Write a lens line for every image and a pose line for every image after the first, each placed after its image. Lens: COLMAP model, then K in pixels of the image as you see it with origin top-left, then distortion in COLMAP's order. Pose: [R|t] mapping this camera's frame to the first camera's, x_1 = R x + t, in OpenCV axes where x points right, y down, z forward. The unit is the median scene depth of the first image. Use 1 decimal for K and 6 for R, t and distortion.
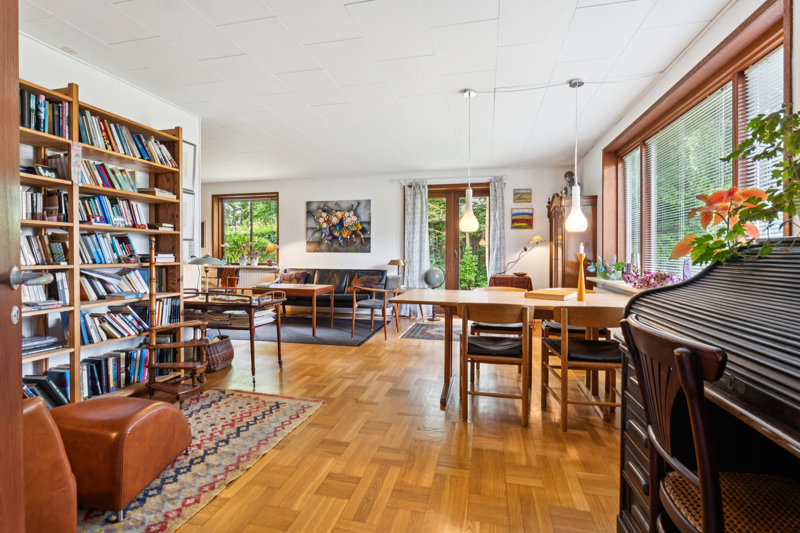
lens RADIAL K [[379.9, 0, 399.2], [0, 379.9, 260.1], [0, 0, 1]] dist [-0.005378, -0.000896]
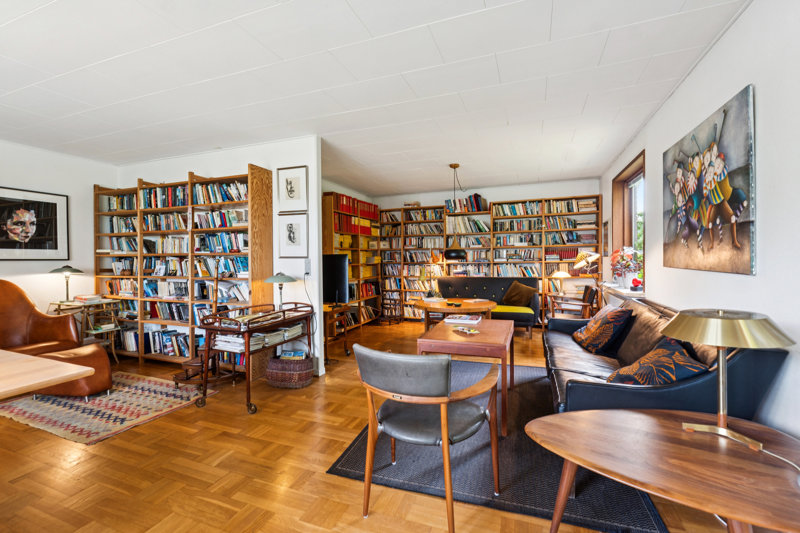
lens RADIAL K [[361.6, 0, 400.0], [0, 361.6, 259.5], [0, 0, 1]] dist [-0.003794, -0.000291]
pose [[-0.152118, 0.019152, -0.988177, 0.531900], [-0.002934, 0.999799, 0.019829, -0.087787], [0.988358, 0.005916, -0.152031, 1.862528]]
